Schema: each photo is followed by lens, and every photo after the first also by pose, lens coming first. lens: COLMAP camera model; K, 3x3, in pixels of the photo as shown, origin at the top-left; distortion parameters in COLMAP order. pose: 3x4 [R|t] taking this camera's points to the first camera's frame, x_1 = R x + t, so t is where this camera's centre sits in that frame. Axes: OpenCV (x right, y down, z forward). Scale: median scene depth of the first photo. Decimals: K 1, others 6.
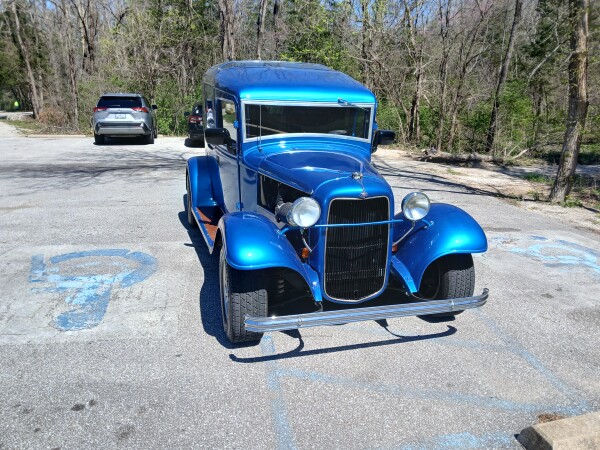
lens RADIAL K [[470.1, 0, 300.7], [0, 470.1, 221.7], [0, 0, 1]] dist [0.002585, -0.039421]
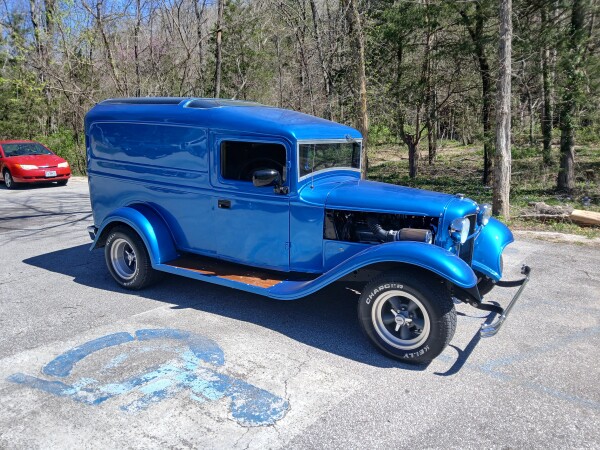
lens RADIAL K [[464.2, 0, 300.0], [0, 464.2, 225.0], [0, 0, 1]] dist [0.010934, -0.001622]
pose [[0.764277, -0.149245, 0.627381, -0.733312], [0.180340, 0.983501, 0.014271, -0.089528], [-0.619160, 0.102234, 0.778582, 0.237150]]
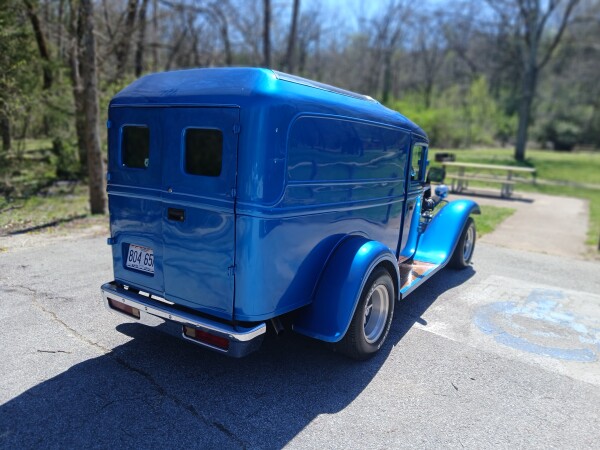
lens RADIAL K [[464.2, 0, 300.0], [0, 464.2, 225.0], [0, 0, 1]] dist [0.010934, -0.001622]
pose [[-0.645728, -0.188811, 0.739855, -0.854046], [0.147324, 0.919932, 0.363348, -0.555405], [-0.749220, 0.343622, -0.566209, 1.987048]]
